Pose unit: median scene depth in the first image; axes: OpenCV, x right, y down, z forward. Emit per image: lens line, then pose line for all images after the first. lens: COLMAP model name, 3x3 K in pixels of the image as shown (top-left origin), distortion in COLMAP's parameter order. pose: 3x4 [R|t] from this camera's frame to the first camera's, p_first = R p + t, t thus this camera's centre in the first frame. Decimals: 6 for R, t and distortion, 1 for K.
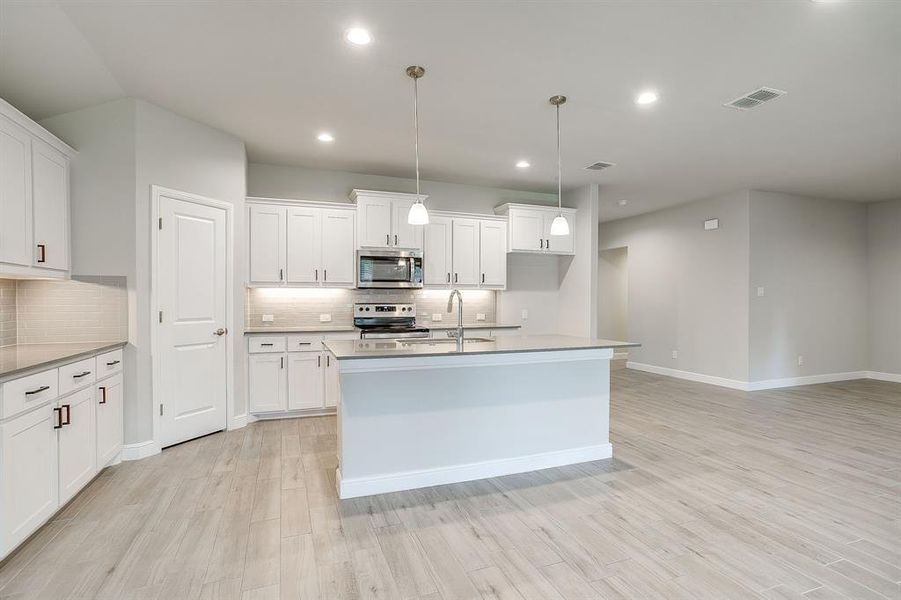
lens RADIAL K [[444.8, 0, 450.5], [0, 444.8, 300.0], [0, 0, 1]] dist [-0.049094, 0.033481]
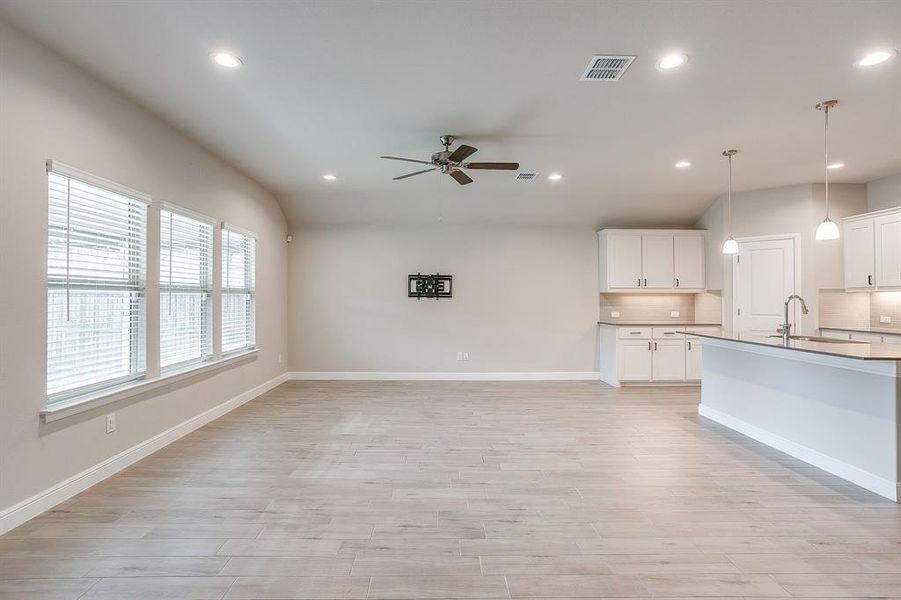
lens RADIAL K [[439.1, 0, 446.1], [0, 439.1, 296.3], [0, 0, 1]] dist [-0.048559, 0.028406]
pose [[-0.340688, -0.008011, -0.940142, 1.174170], [-0.001223, 0.999967, -0.008077, -0.007967], [0.940176, -0.001602, -0.340687, 0.420154]]
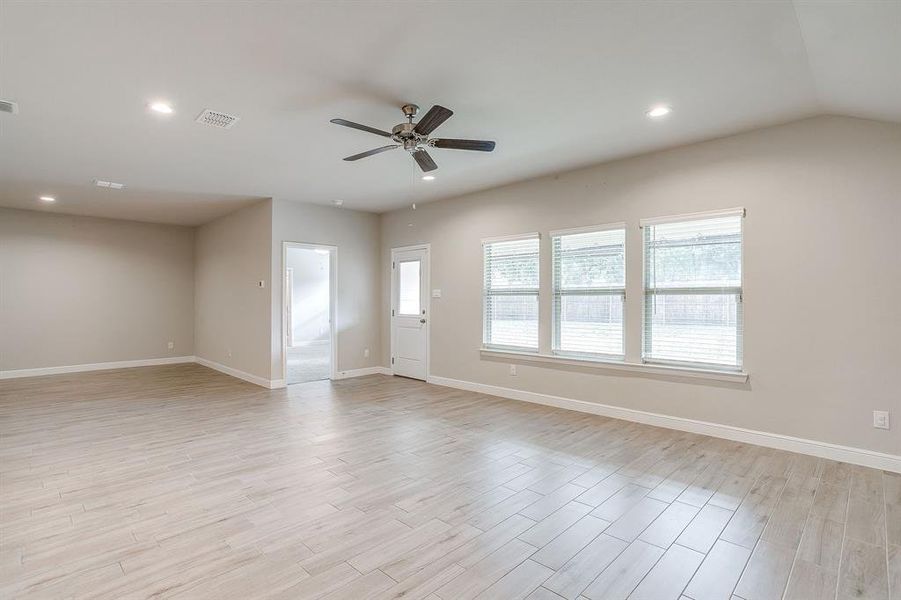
lens RADIAL K [[444.8, 0, 450.5], [0, 444.8, 300.0], [0, 0, 1]] dist [-0.049094, 0.033481]
pose [[-0.407712, -0.004573, 0.913099, -0.511371], [-0.001006, 0.999989, 0.004560, -0.015882], [-0.913110, 0.000941, -0.407713, 0.357841]]
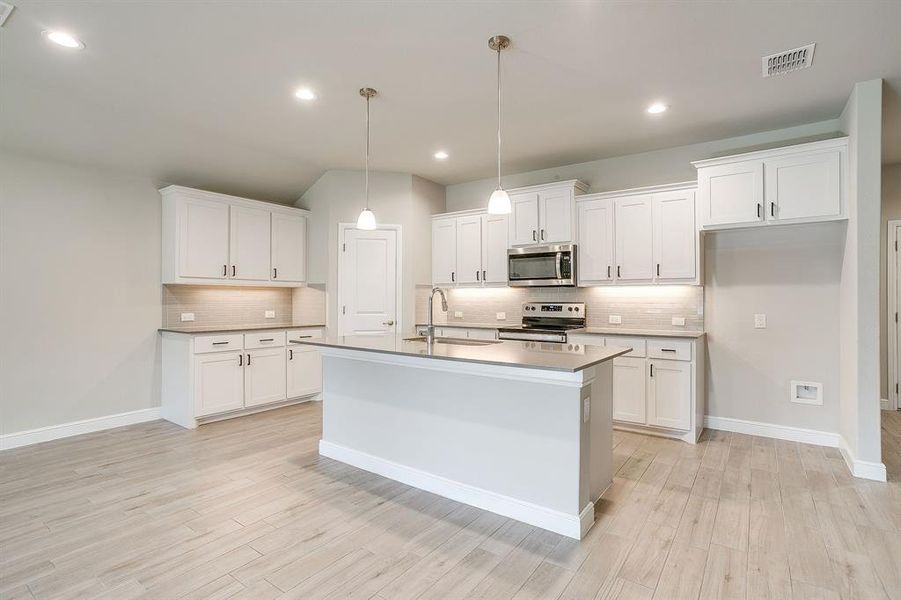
lens RADIAL K [[439.1, 0, 446.1], [0, 439.1, 296.3], [0, 0, 1]] dist [-0.048559, 0.028406]
pose [[0.546815, -0.004225, -0.837243, 0.674189], [-0.001350, 0.999982, -0.005927, 0.000312], [0.837253, 0.004371, 0.546799, 0.407684]]
